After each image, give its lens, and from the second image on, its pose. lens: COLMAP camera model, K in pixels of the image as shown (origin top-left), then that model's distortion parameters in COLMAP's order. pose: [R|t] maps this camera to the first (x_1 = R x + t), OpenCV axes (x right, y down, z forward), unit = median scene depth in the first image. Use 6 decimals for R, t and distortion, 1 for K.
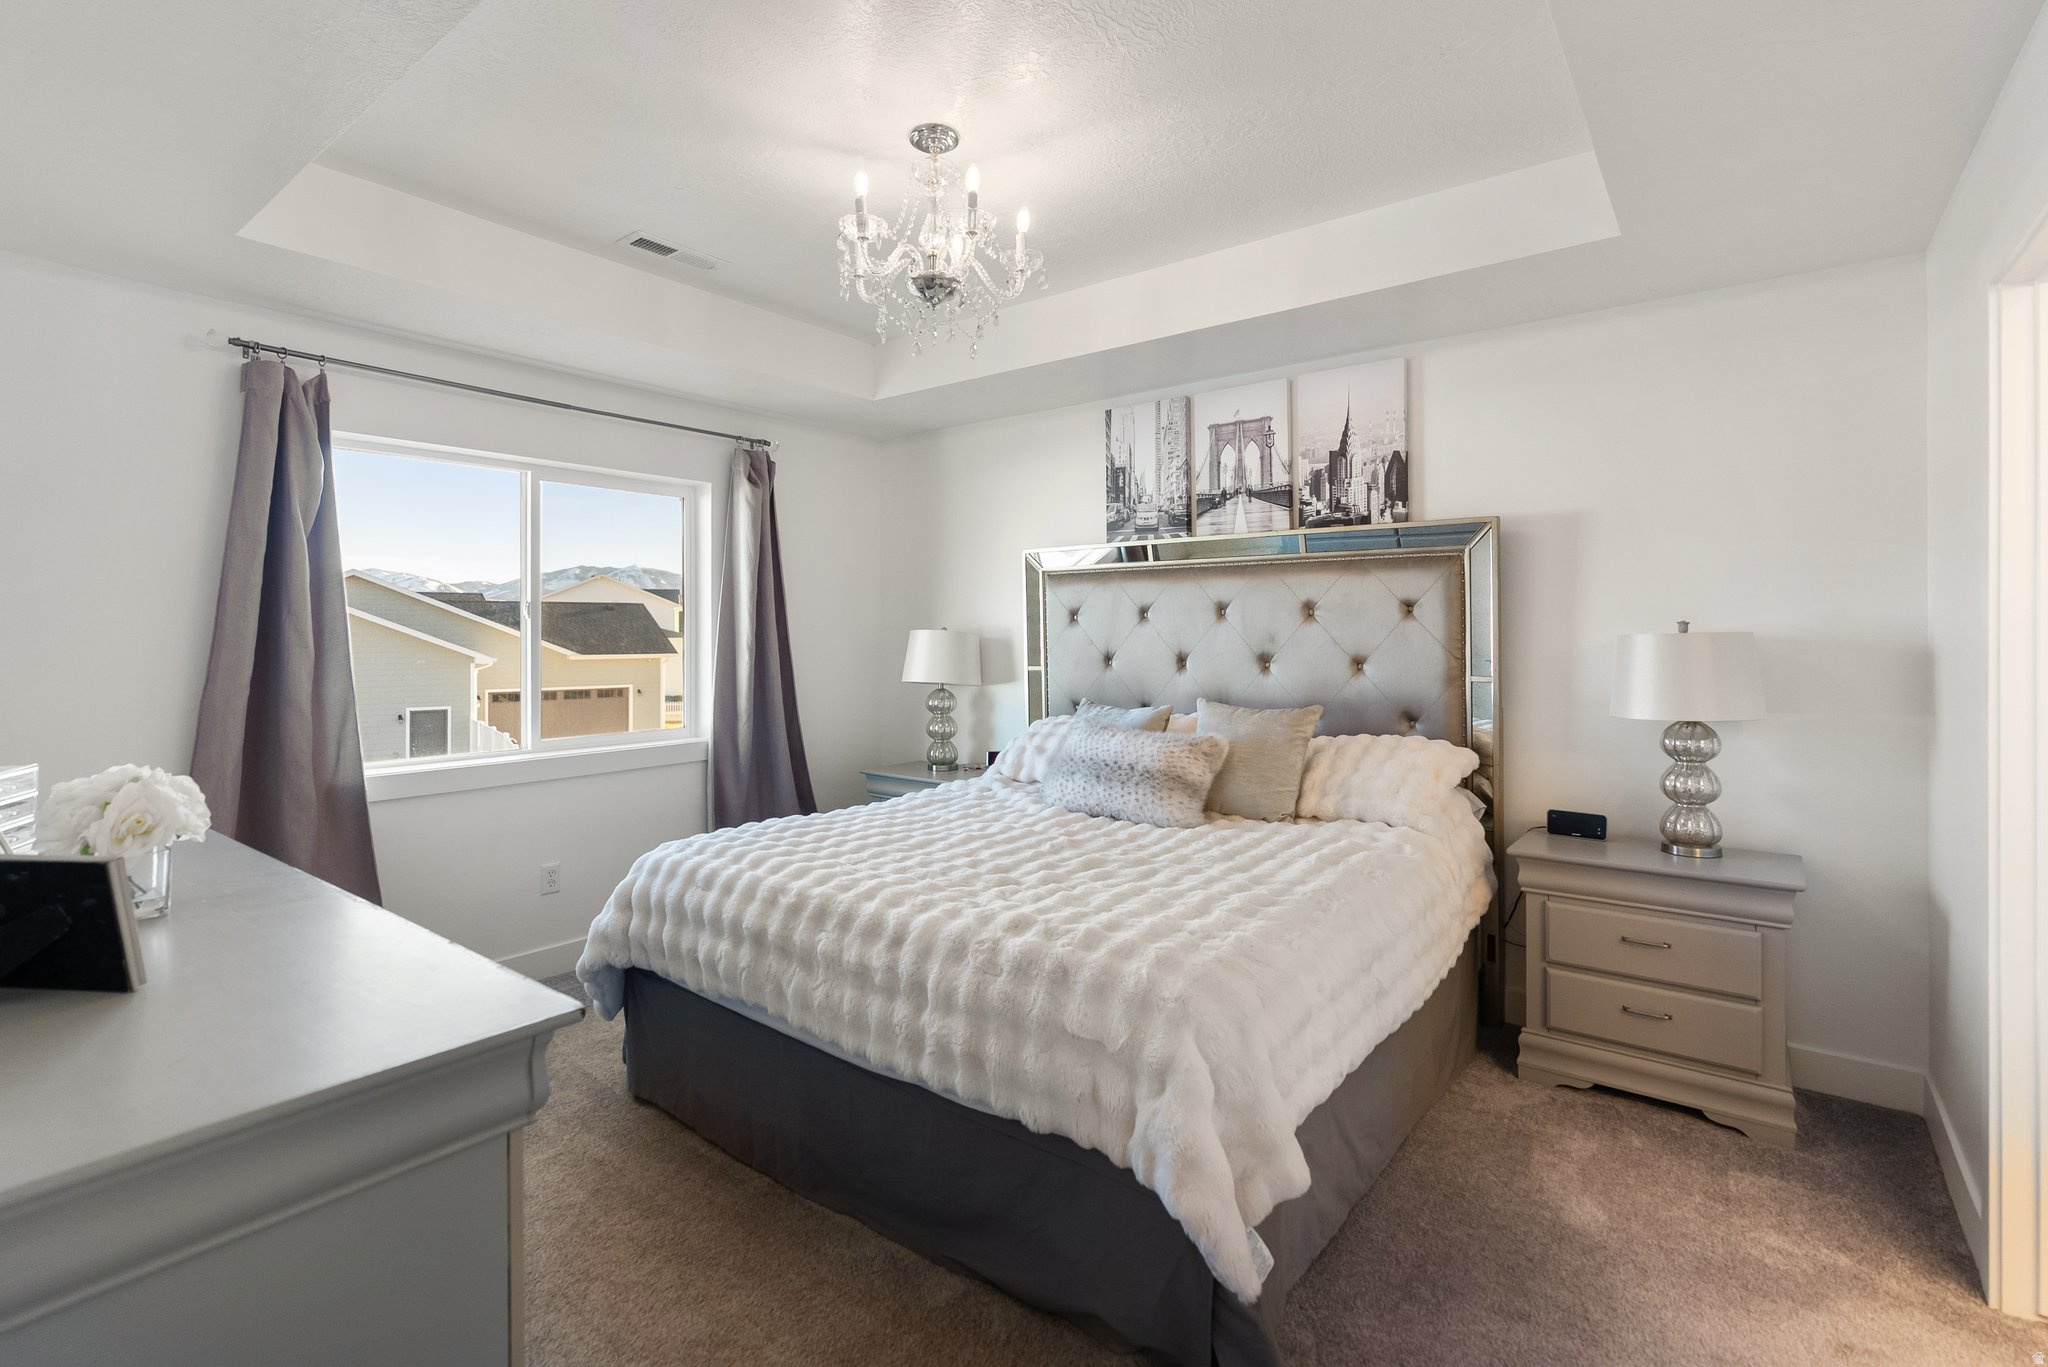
lens RADIAL K [[944.3, 0, 1010.9], [0, 944.3, 640.0], [0, 0, 1]] dist [-0.000863, -0.000037]
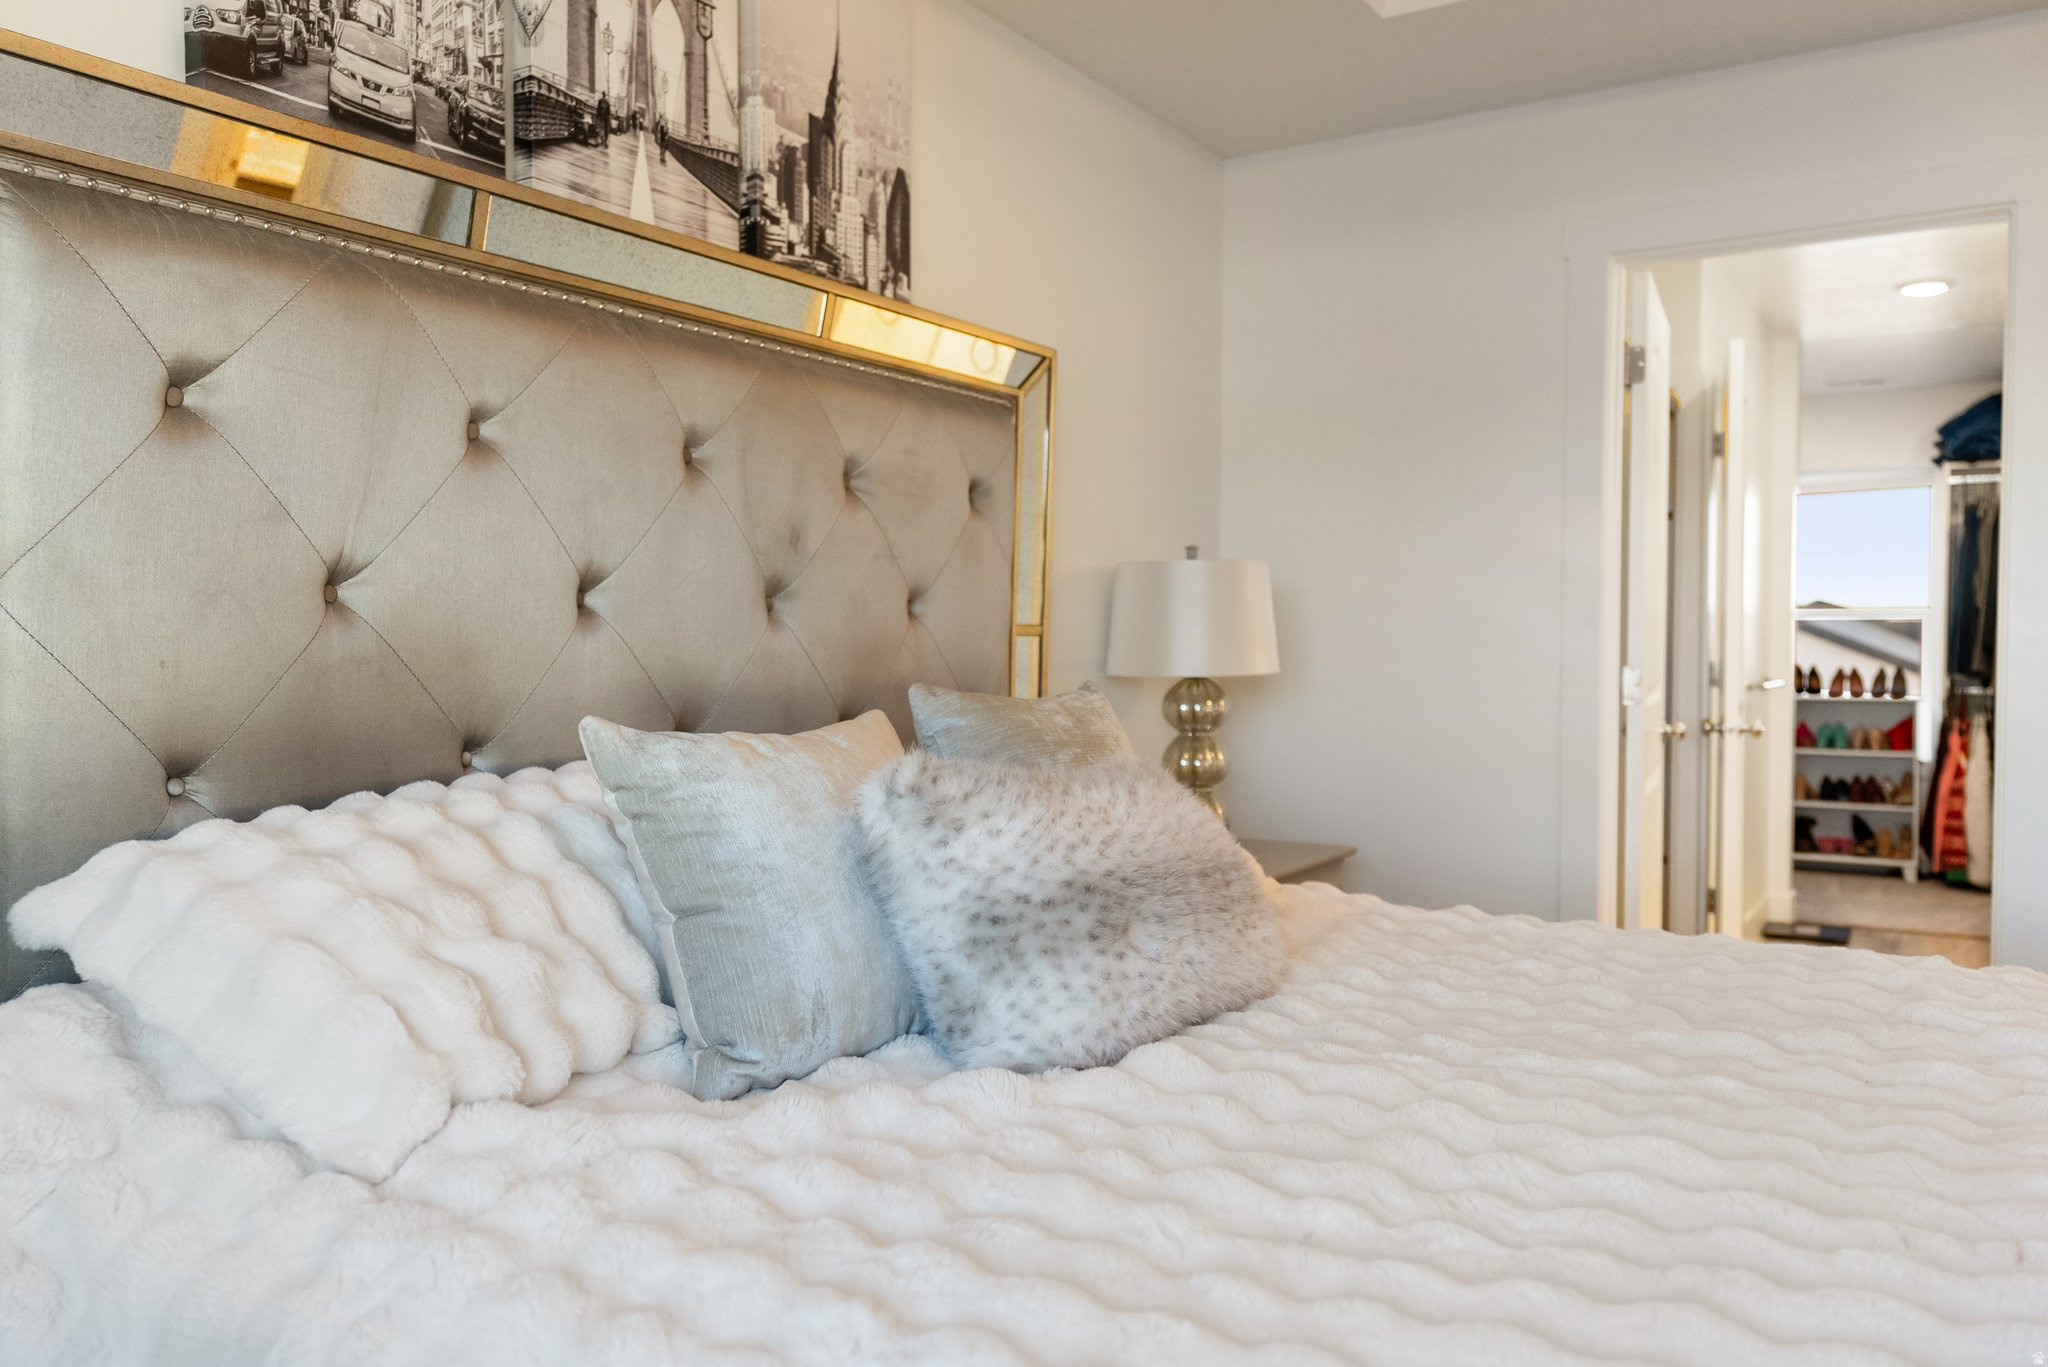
lens RADIAL K [[1581.0, 0, 1022.9], [0, 1581.0, 679.4], [0, 0, 1]] dist [0.002831, 0.000738]
pose [[-0.126208, -0.029508, 0.991565, -0.394904], [-0.000819, 0.999560, 0.029642, 0.037631], [-0.992003, 0.002929, -0.126176, 0.976038]]
